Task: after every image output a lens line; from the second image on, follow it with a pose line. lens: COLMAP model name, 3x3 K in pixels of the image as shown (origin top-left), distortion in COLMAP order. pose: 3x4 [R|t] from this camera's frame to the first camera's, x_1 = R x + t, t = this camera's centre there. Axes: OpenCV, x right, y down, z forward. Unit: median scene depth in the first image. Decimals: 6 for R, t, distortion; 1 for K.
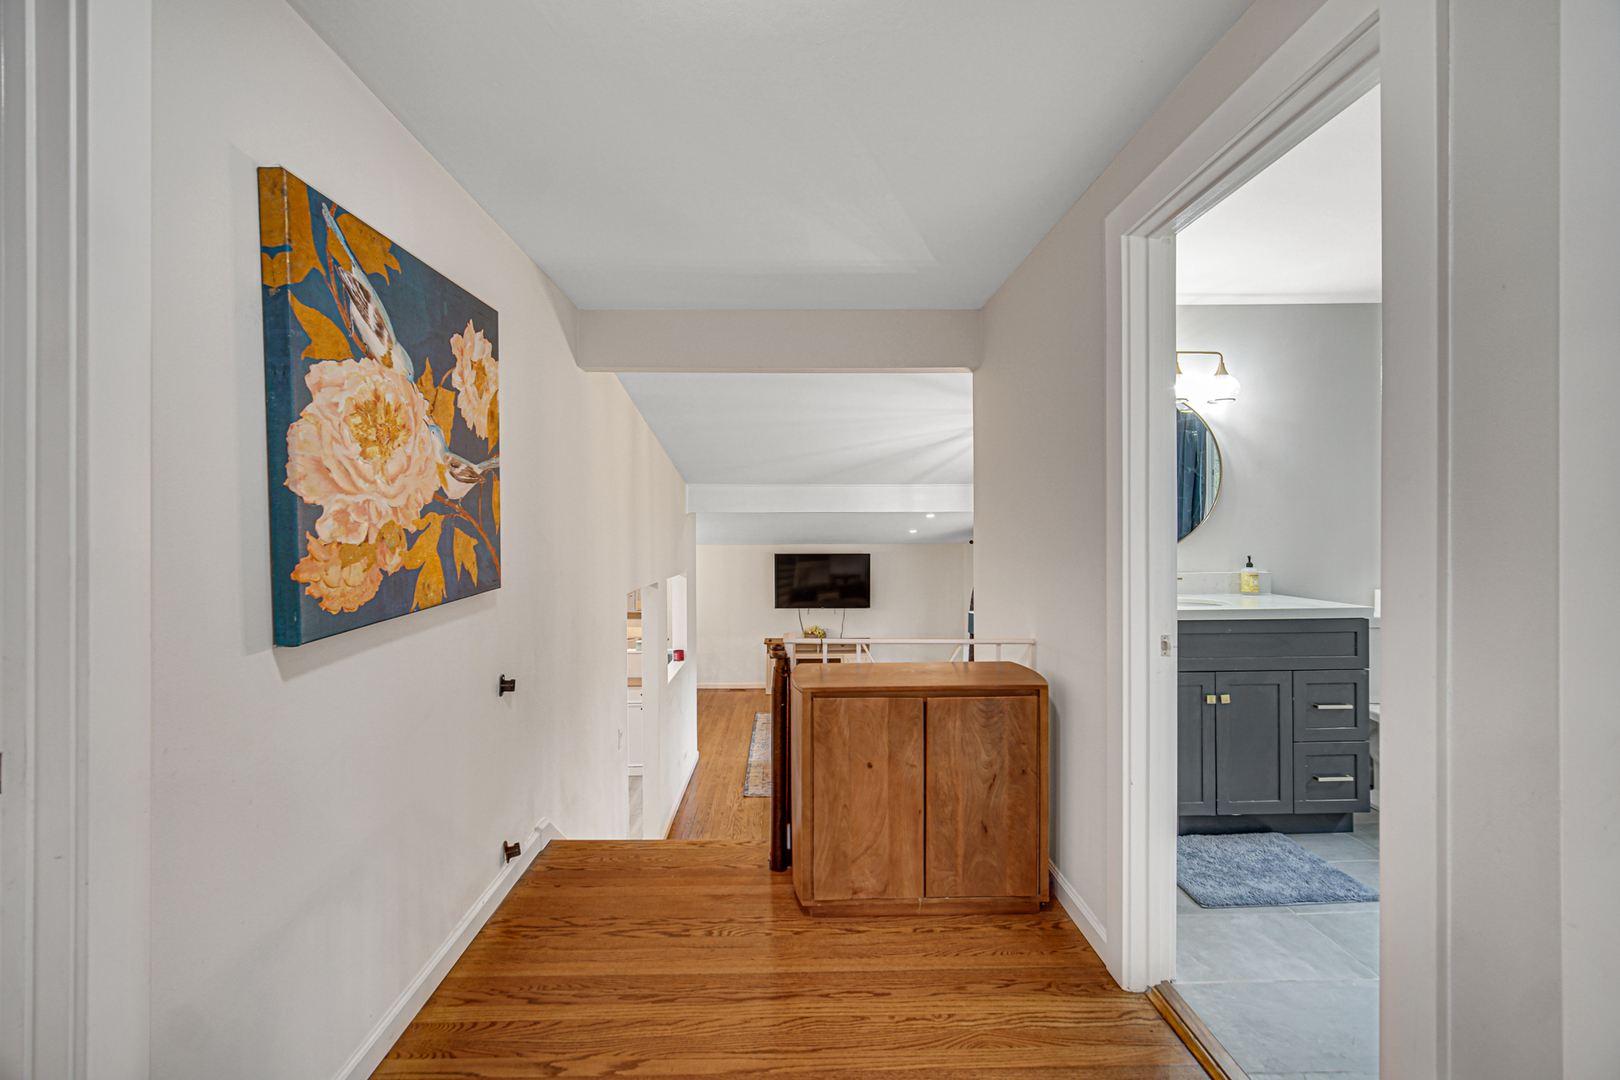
lens RADIAL K [[636.9, 0, 796.6], [0, 636.9, 537.3], [0, 0, 1]] dist [-0.000552, 0.000005]
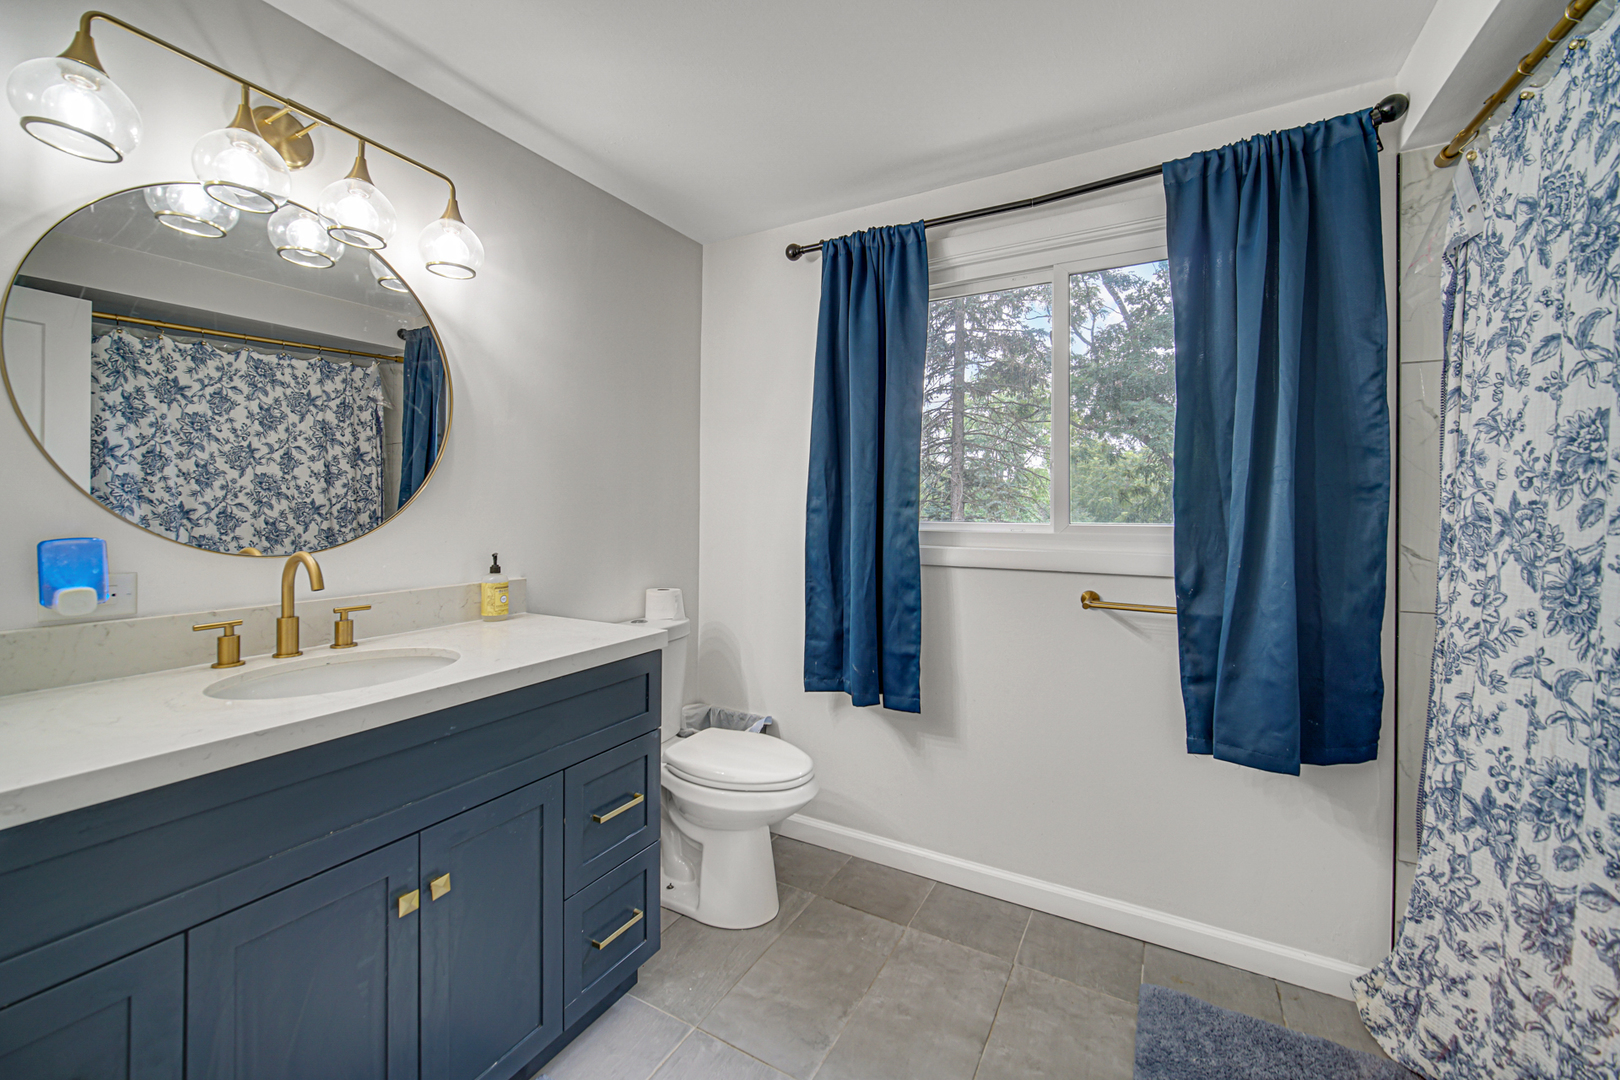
lens RADIAL K [[655.4, 0, 807.9], [0, 655.4, 508.6], [0, 0, 1]] dist [-0.003474, -0.000338]
pose [[0.493821, 0.009912, 0.869507, 0.342150], [-0.007018, 0.999948, -0.007412, -0.008098], [-0.869535, -0.002442, 0.493865, 0.471459]]
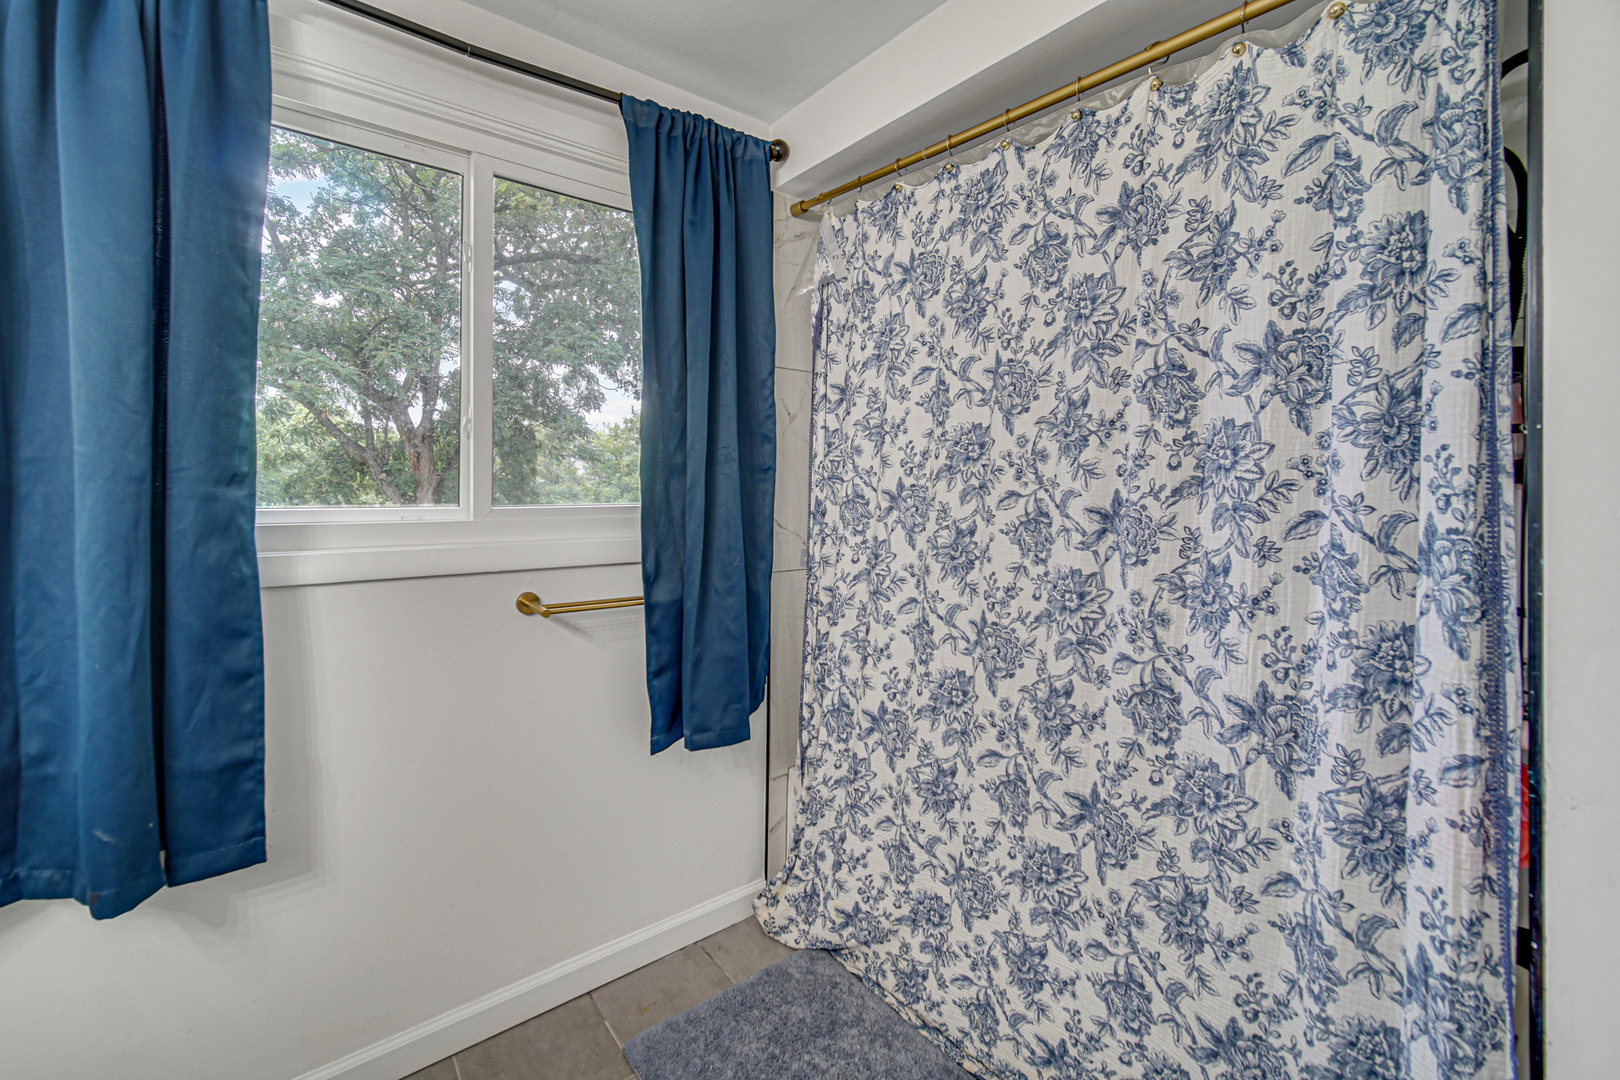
lens RADIAL K [[659.2, 0, 810.1], [0, 659.2, 483.9], [0, 0, 1]] dist [0.000983, -0.000250]
pose [[-0.591063, 0.000387, 0.806625, 0.443291], [-0.006299, 0.999967, -0.005096, -0.012810], [-0.806600, -0.008093, -0.591042, 0.598024]]
